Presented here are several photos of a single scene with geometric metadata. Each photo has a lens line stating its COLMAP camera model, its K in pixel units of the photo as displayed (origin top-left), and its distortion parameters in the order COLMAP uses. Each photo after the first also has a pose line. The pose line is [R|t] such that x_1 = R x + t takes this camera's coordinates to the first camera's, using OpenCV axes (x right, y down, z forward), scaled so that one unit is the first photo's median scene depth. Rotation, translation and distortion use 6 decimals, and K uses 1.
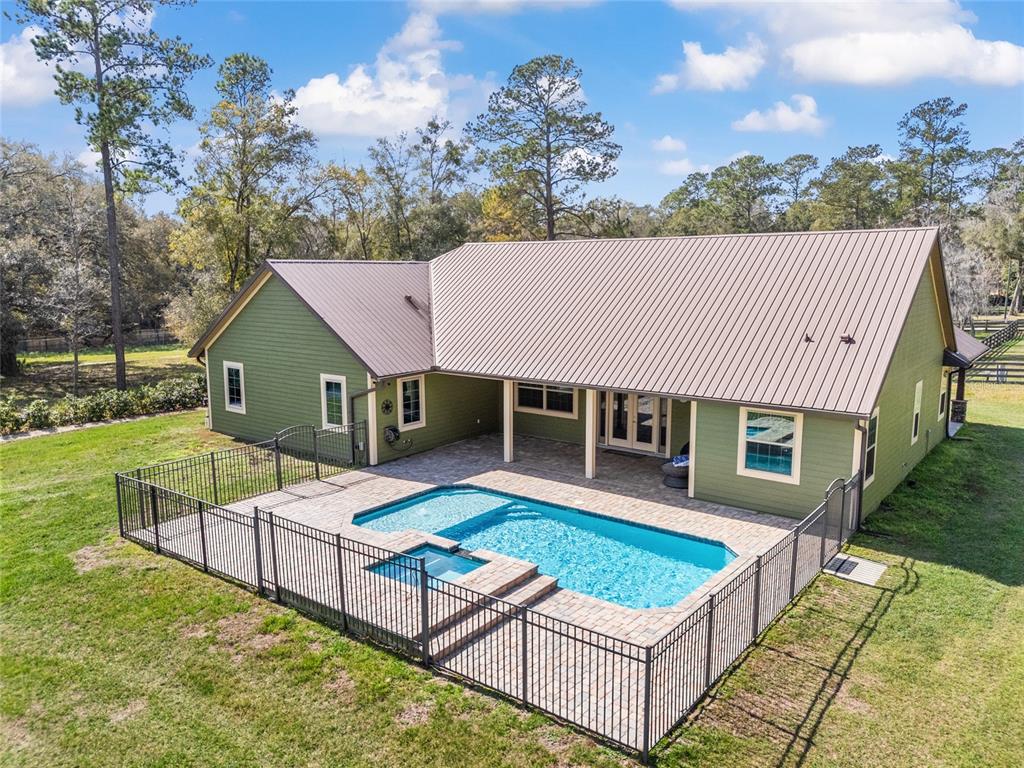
lens RADIAL K [[753.3, 0, 512.0], [0, 753.3, 384.0], [0, 0, 1]] dist [0.071792, -0.077694]
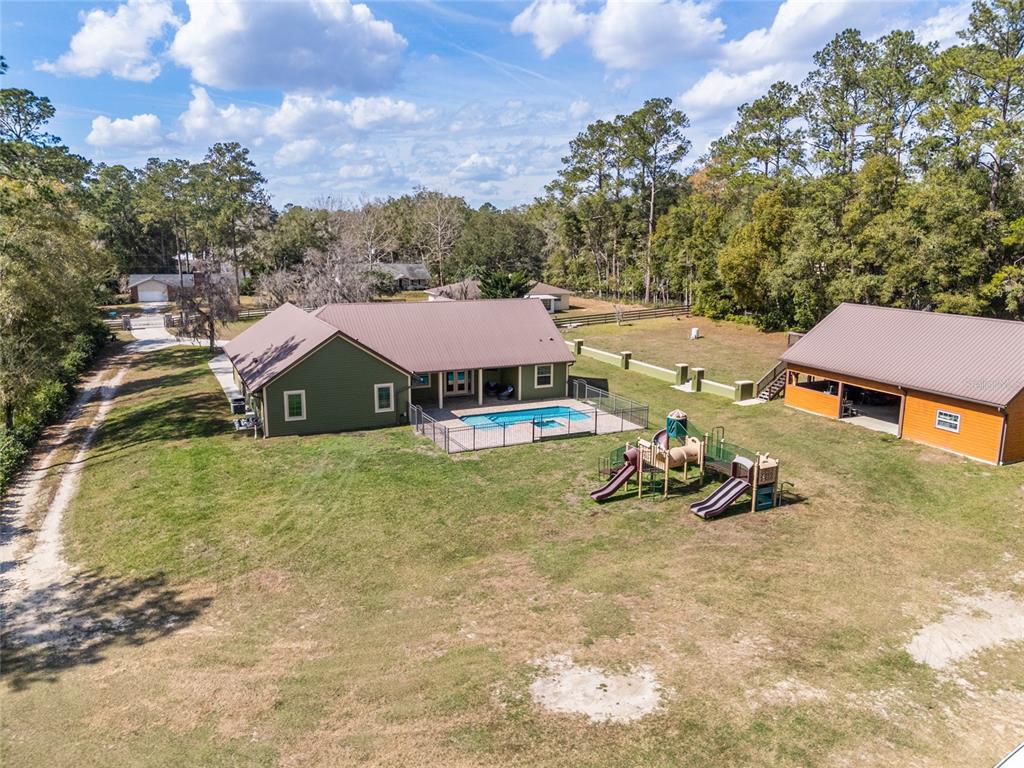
lens RADIAL K [[749.4, 0, 510.9], [0, 749.4, 392.1], [0, 0, 1]] dist [0.080795, -0.083637]
pose [[0.462736, -0.180486, 0.867929, -2.057135], [0.126925, 0.982457, 0.136633, -0.249193], [-0.877363, 0.046937, 0.477526, -0.280189]]
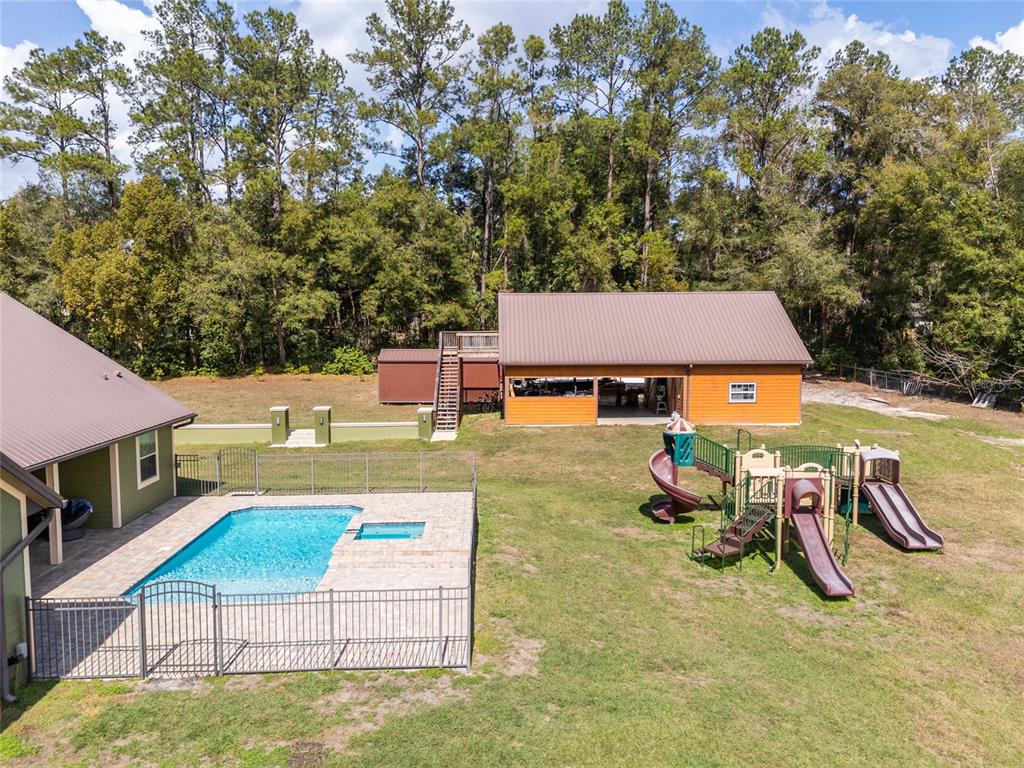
lens RADIAL K [[753.3, 0, 512.0], [0, 753.3, 384.0], [0, 0, 1]] dist [0.071792, -0.077694]
pose [[-0.645814, -0.060435, 0.761099, -0.914908], [0.118534, 0.976839, 0.178145, -0.175293], [-0.754237, 0.205265, -0.623693, 1.150522]]
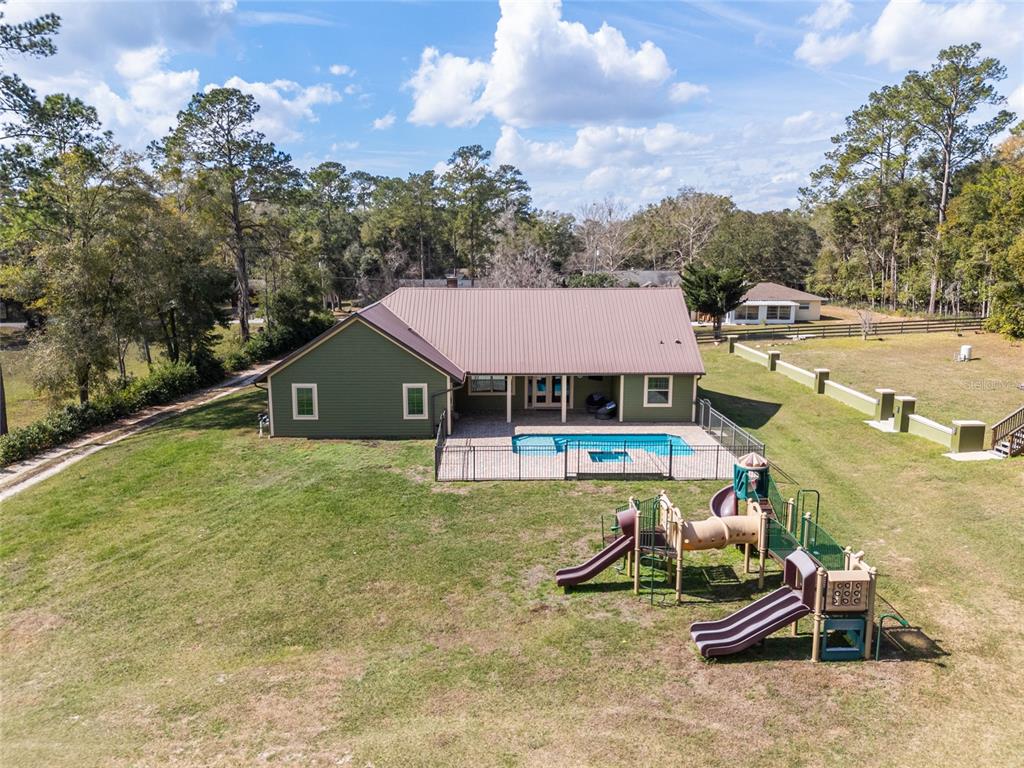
lens RADIAL K [[753.3, 0, 512.0], [0, 753.3, 384.0], [0, 0, 1]] dist [0.071792, -0.077694]
pose [[0.777083, -0.107571, 0.620138, -1.200855], [0.091443, 0.994128, 0.057859, -0.095083], [-0.622720, 0.011746, 0.782356, -0.413254]]
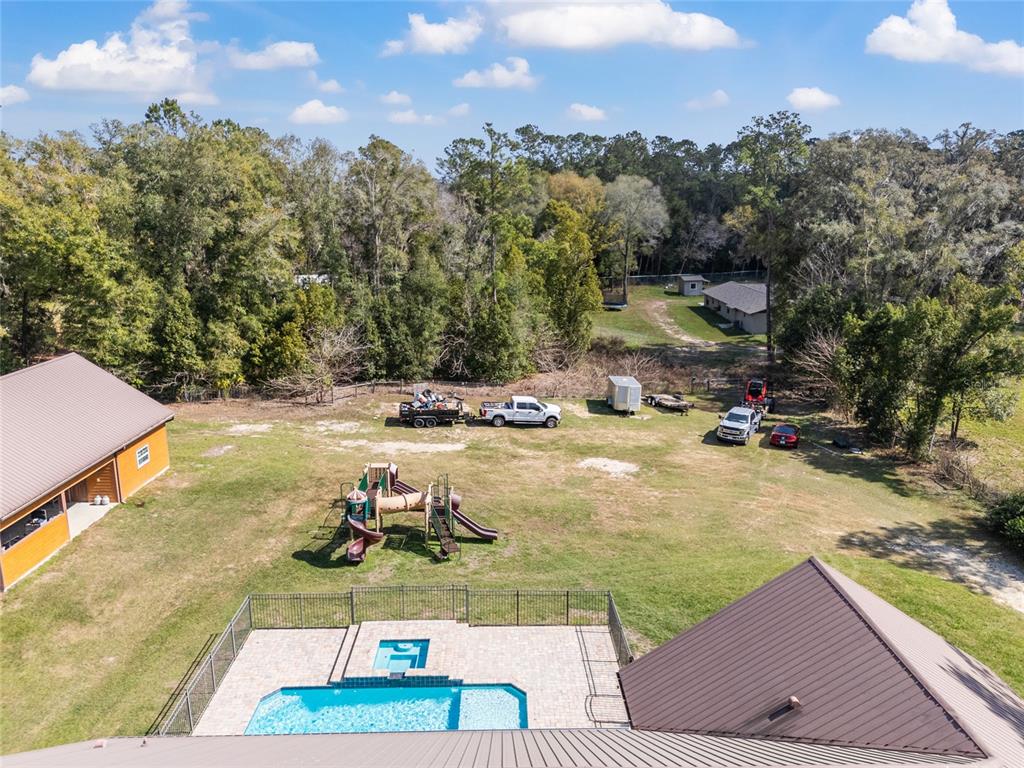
lens RADIAL K [[749.4, 0, 510.9], [0, 749.4, 392.1], [0, 0, 1]] dist [0.080795, -0.083637]
pose [[-0.778226, 0.154410, -0.608705, 0.481220], [-0.090967, 0.931358, 0.352558, -0.692703], [0.621361, 0.329742, -0.710761, 1.554653]]
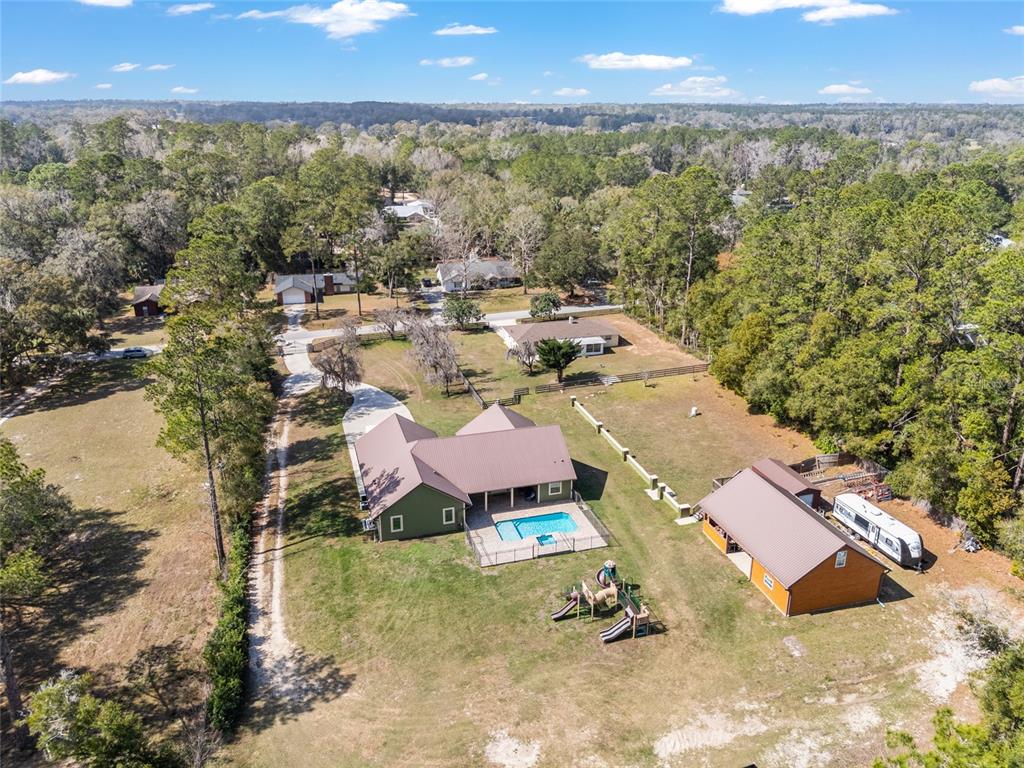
lens RADIAL K [[753.3, 0, 512.0], [0, 753.3, 384.0], [0, 0, 1]] dist [0.071792, -0.077694]
pose [[0.585831, -0.276868, 0.761673, -2.771786], [0.119026, 0.959037, 0.257062, -1.533761], [-0.801645, -0.059936, 0.594788, -1.314980]]
